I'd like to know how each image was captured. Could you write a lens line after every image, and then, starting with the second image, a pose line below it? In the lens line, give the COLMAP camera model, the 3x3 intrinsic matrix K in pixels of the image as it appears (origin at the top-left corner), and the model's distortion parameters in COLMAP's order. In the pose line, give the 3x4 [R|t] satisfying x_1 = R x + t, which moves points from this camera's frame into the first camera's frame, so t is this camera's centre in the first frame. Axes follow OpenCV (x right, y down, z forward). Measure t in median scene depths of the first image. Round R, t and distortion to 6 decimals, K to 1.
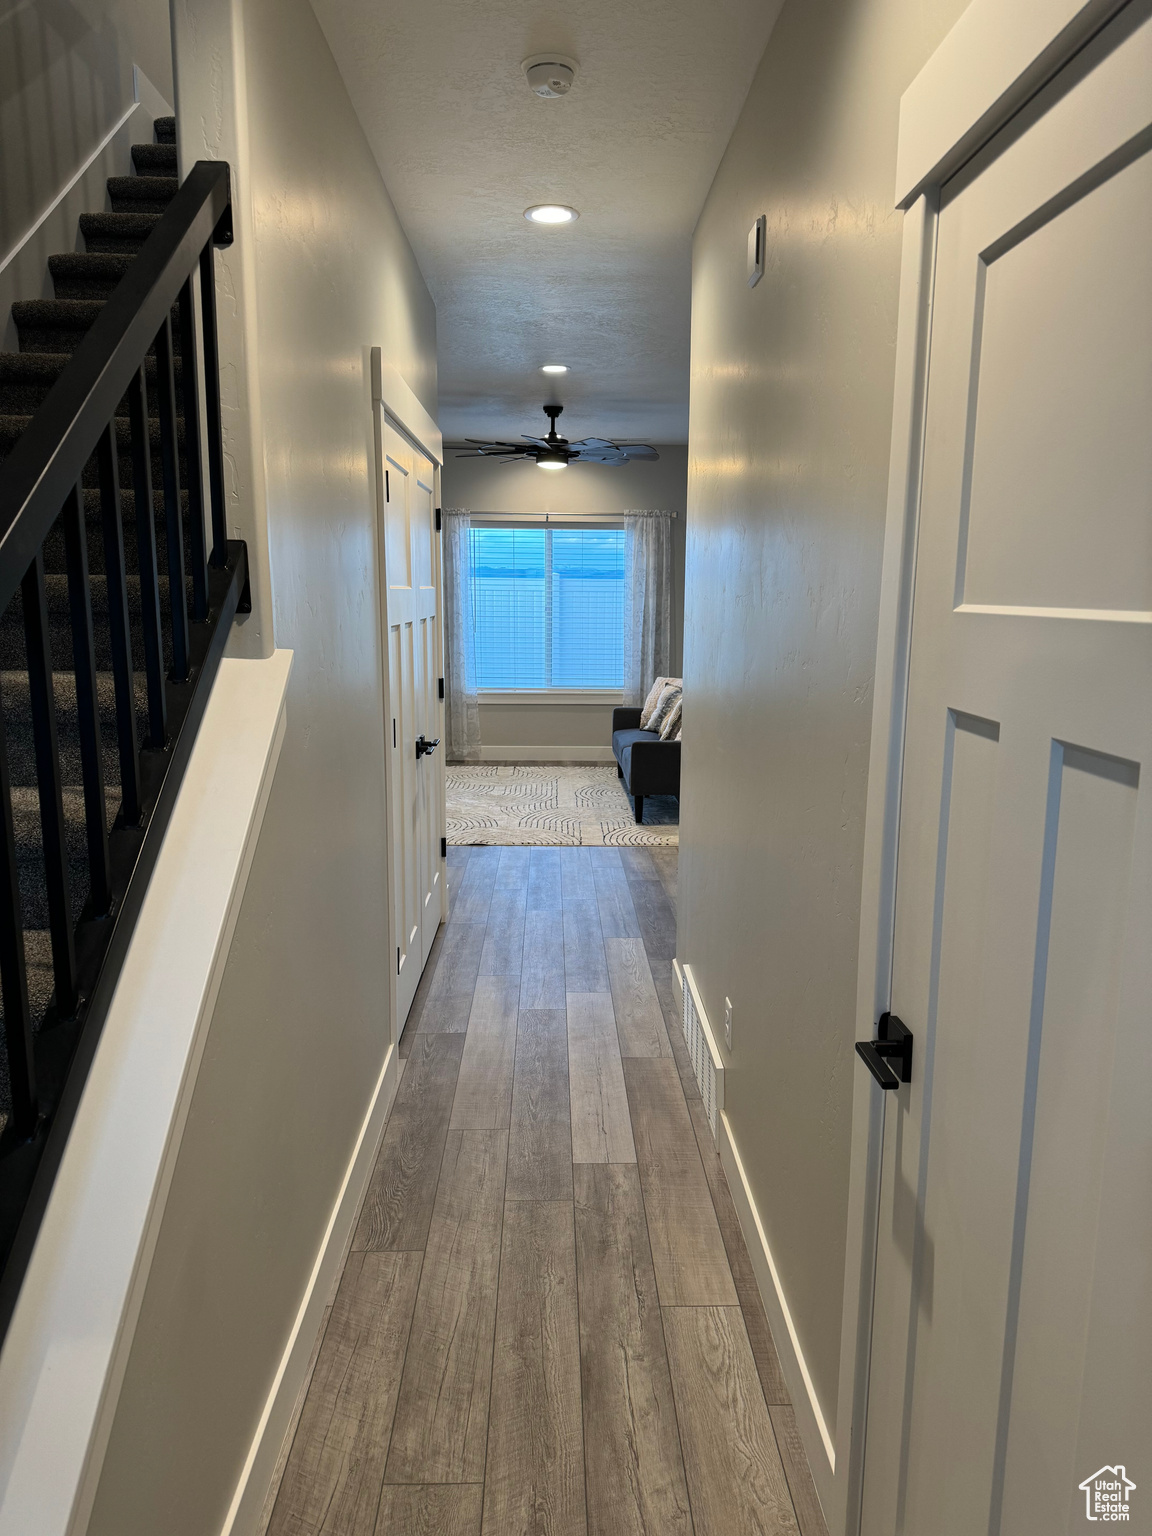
lens RADIAL K [[1071.1, 0, 587.9], [0, 1071.1, 775.5], [0, 0, 1]] dist [0.020229, -0.017612]
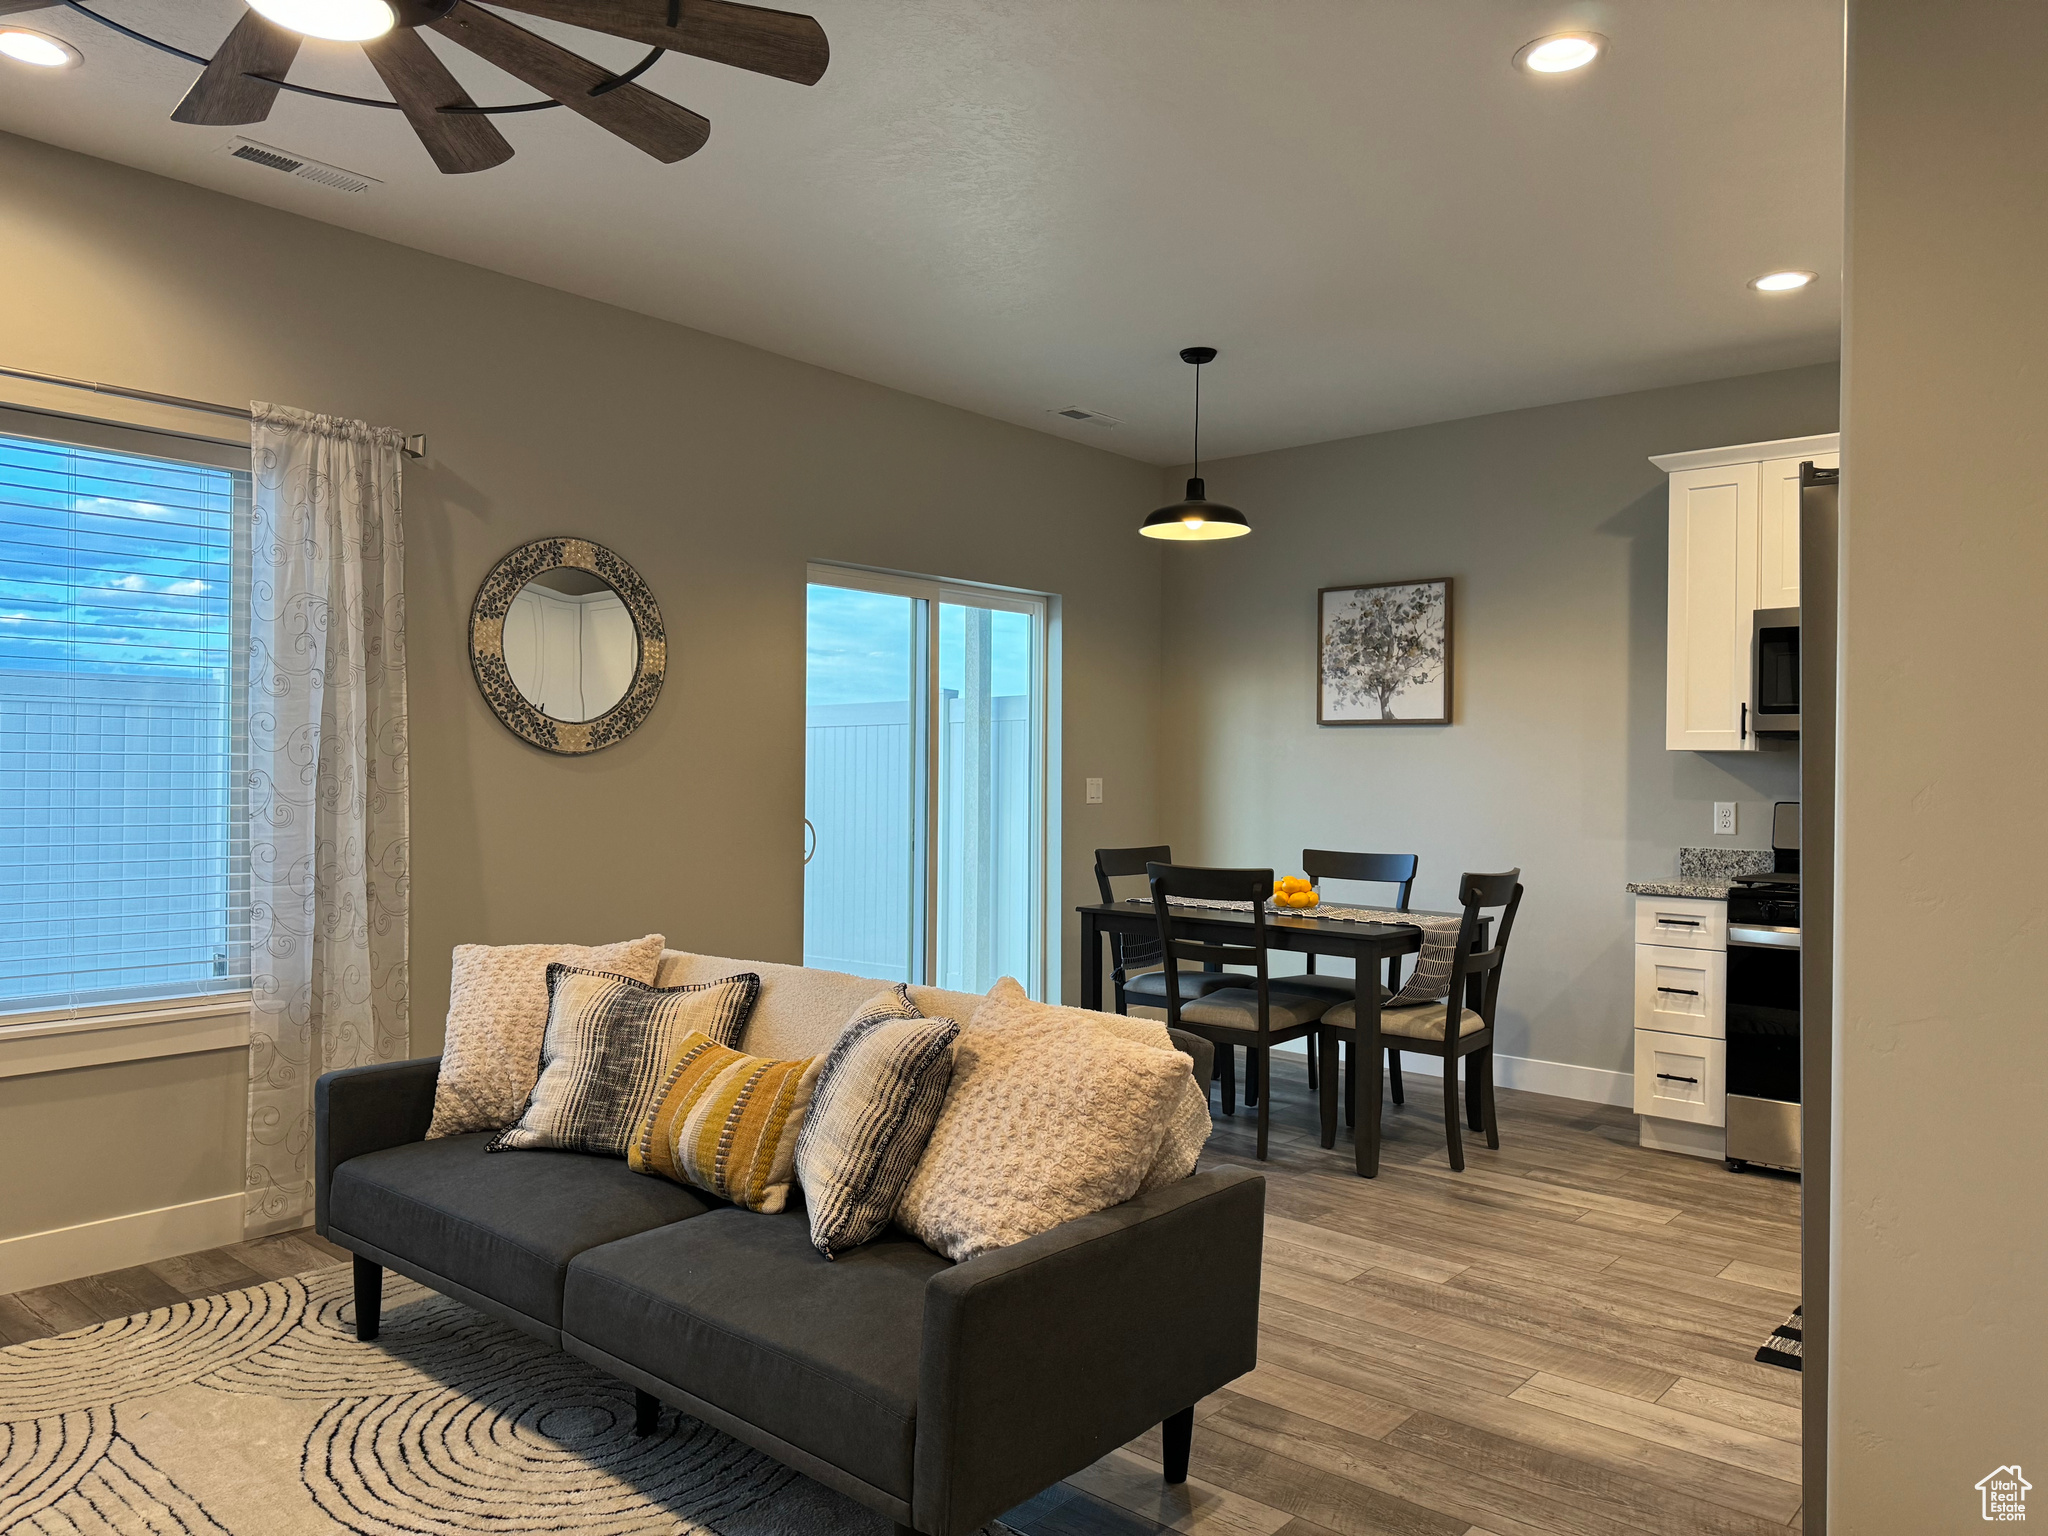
lens RADIAL K [[1428.1, 0, 1026.7], [0, 1428.1, 757.5], [0, 0, 1]] dist [0.020229, -0.017612]
pose [[0.679690, 0.001318, 0.733498, -0.114269], [0.124417, 0.985301, -0.117060, -0.073755], [-0.722870, 0.170824, 0.669536, 0.585368]]
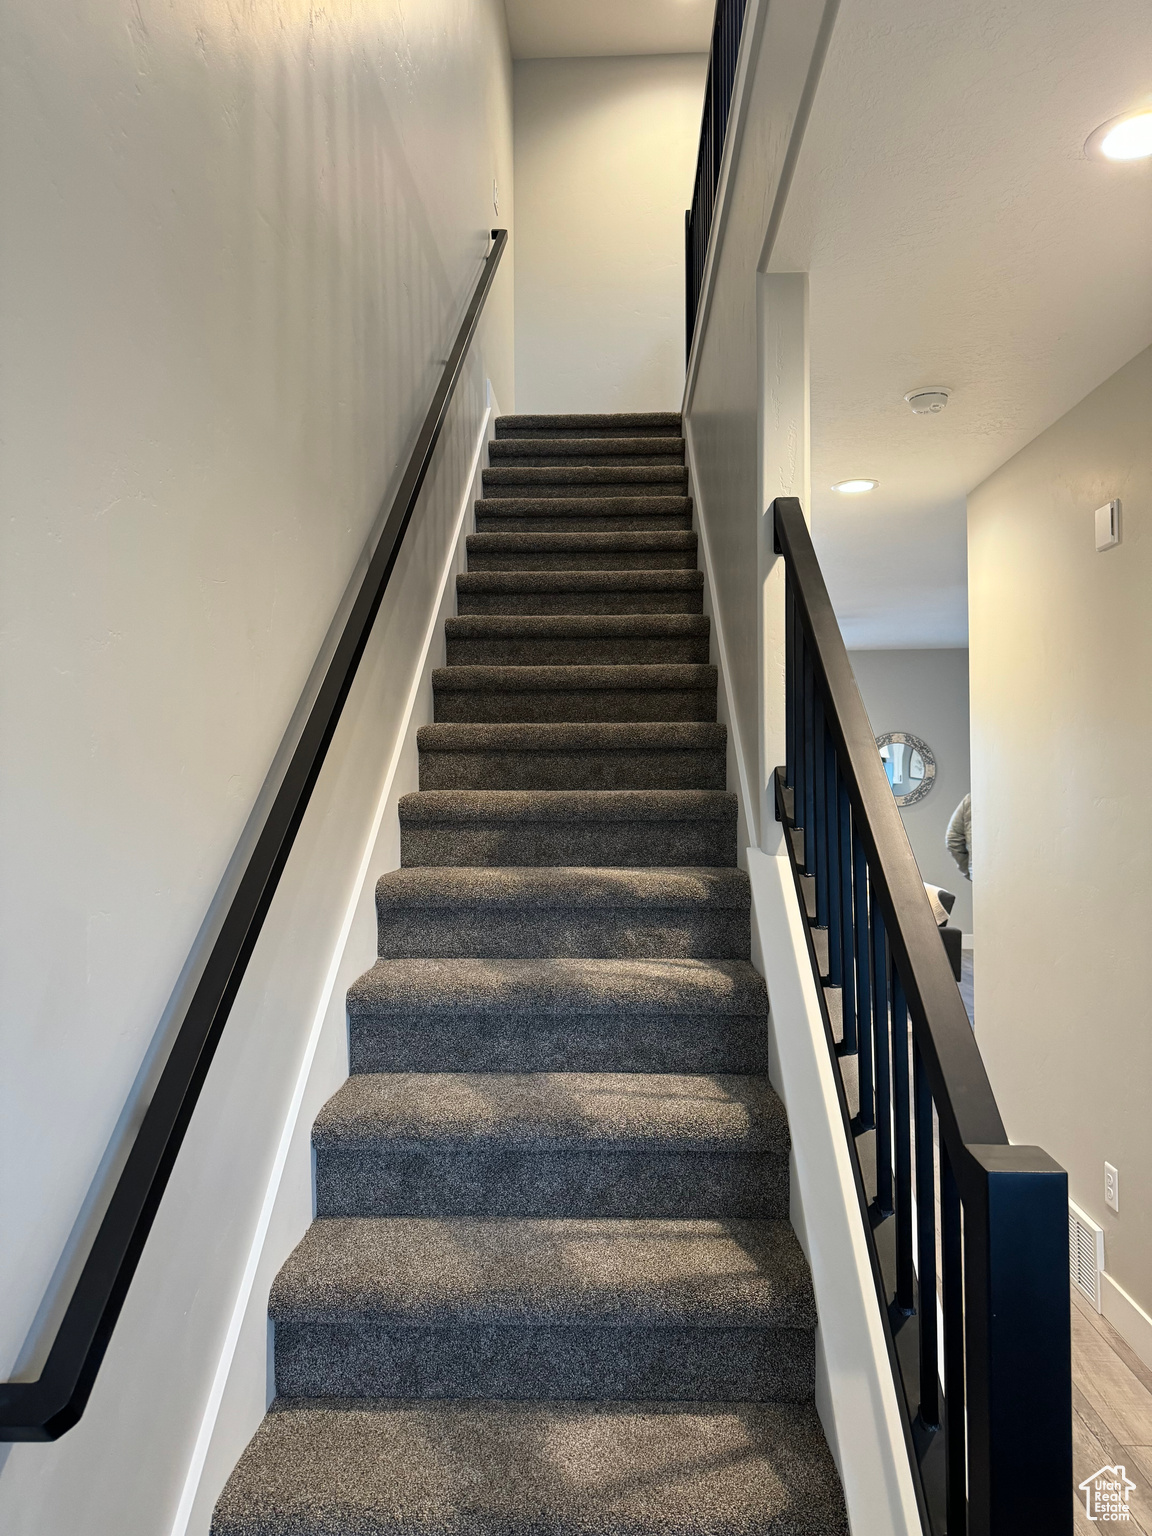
lens RADIAL K [[1071.1, 0, 573.0], [0, 1071.1, 762.0], [0, 0, 1]] dist [0.020229, -0.017612]
pose [[0.996903, -0.016505, -0.076894, -0.103540], [0.001930, 0.982569, -0.185889, 0.004476], [0.078622, 0.185165, 0.979557, -0.062627]]
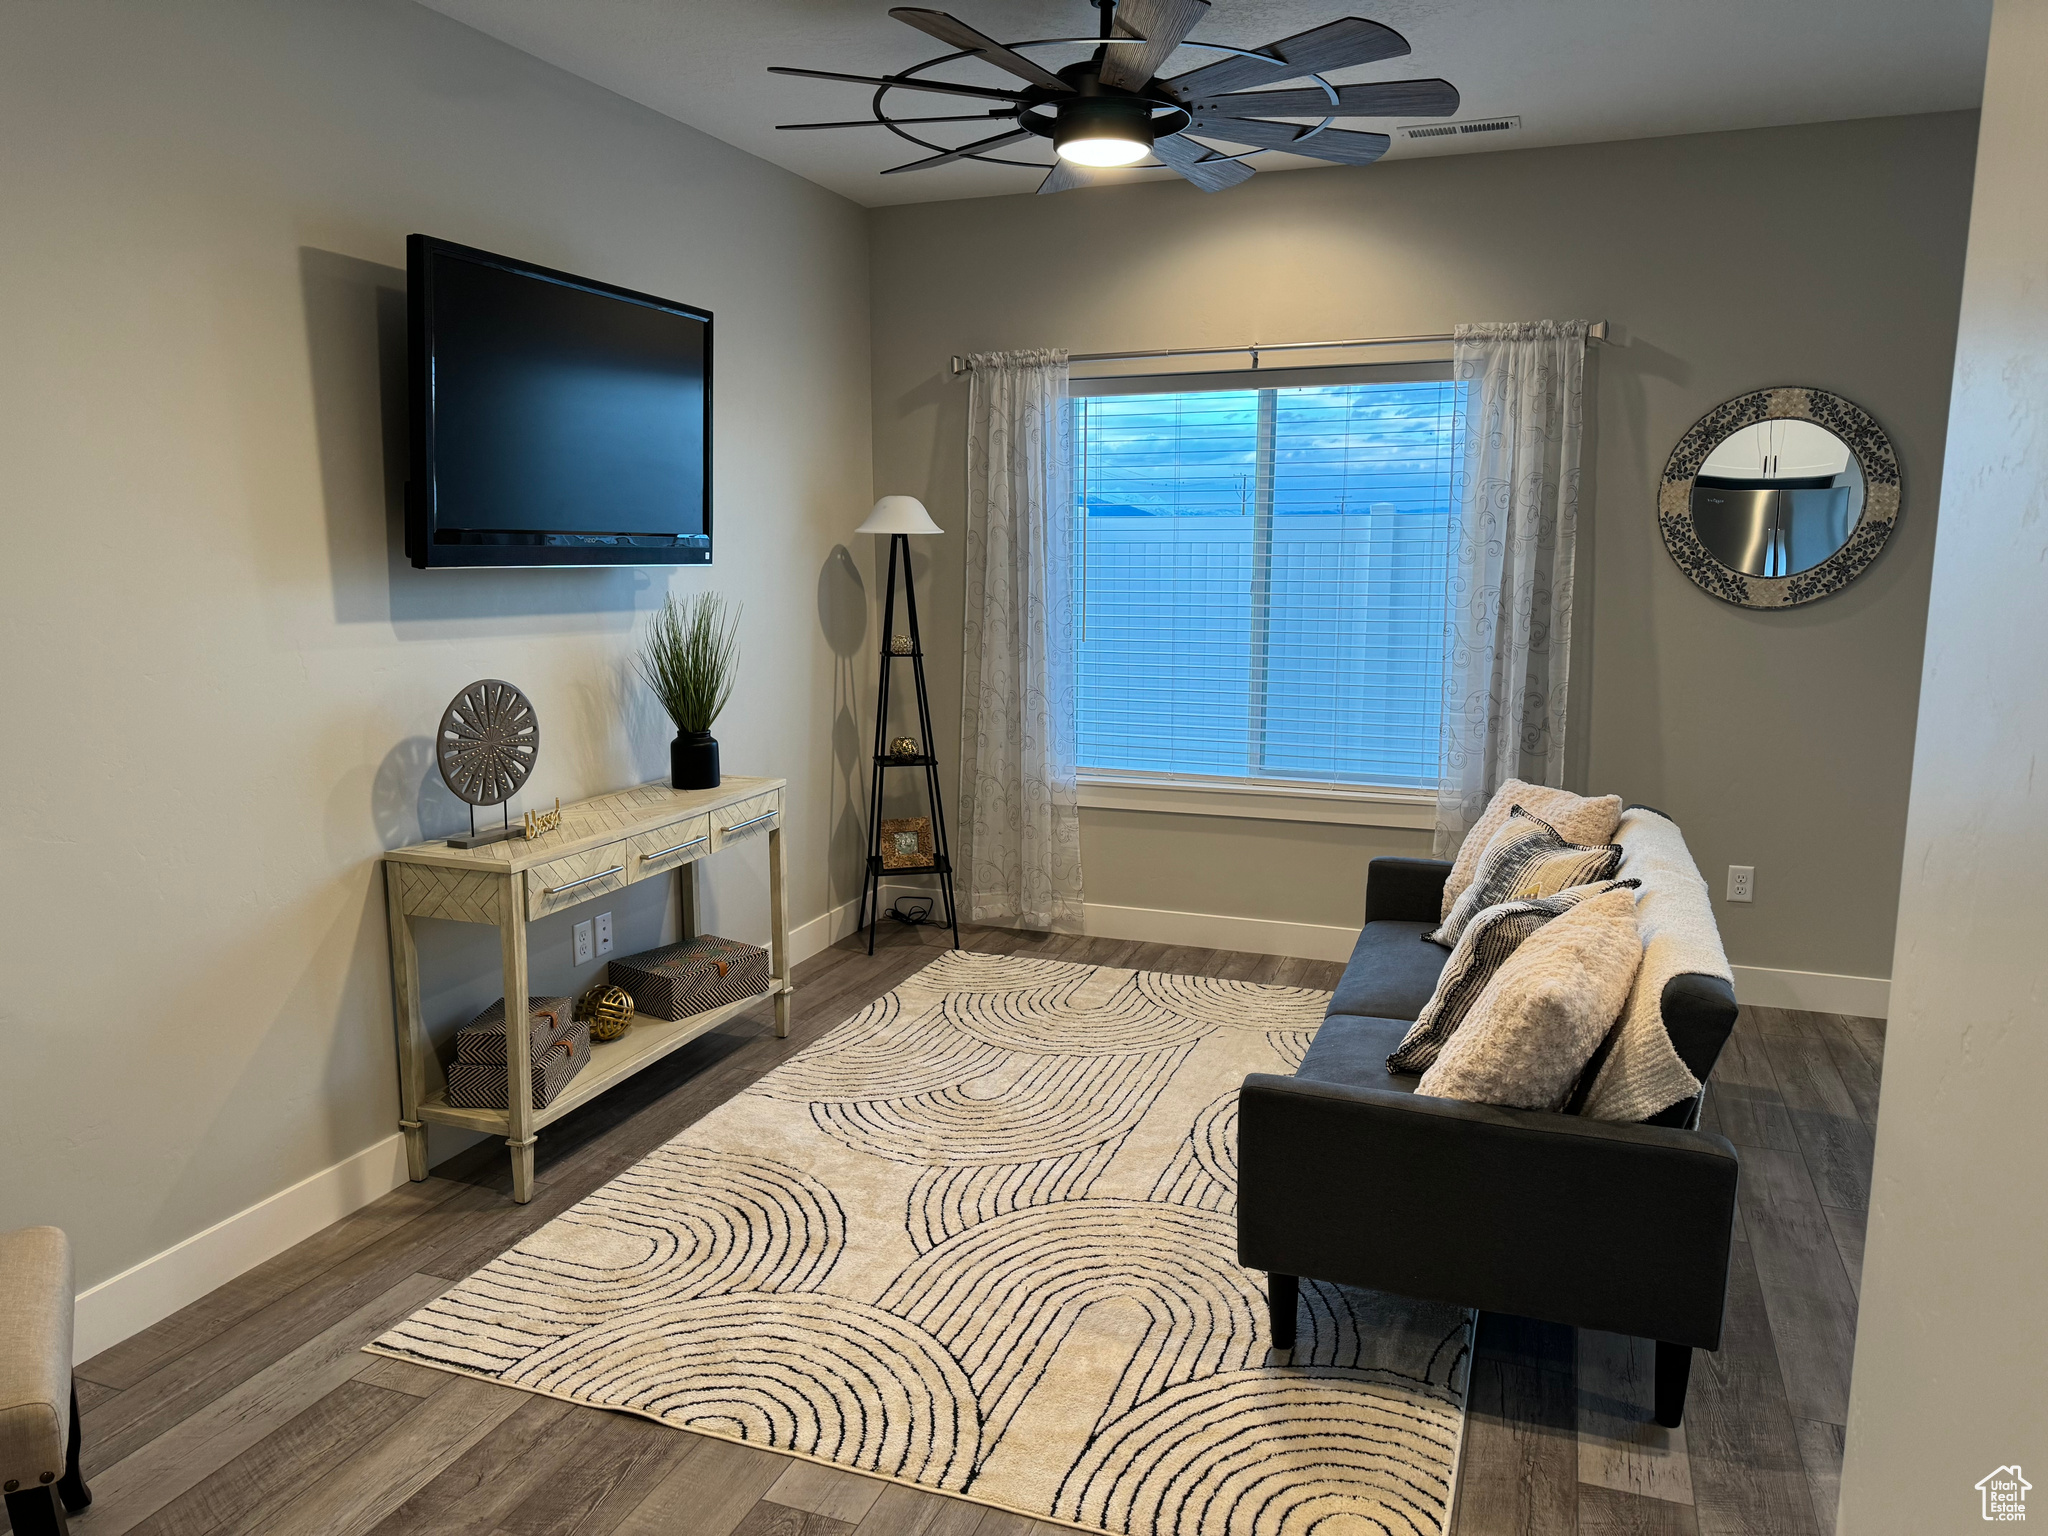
lens RADIAL K [[1428.1, 0, 1004.7], [0, 1428.1, 774.8], [0, 0, 1]] dist [0.020229, -0.017612]
pose [[0.919339, 0.053115, -0.389865, 0.093020], [-0.056878, 0.998379, 0.001894, -0.080880], [0.389334, 0.020434, 0.920870, 0.472957]]
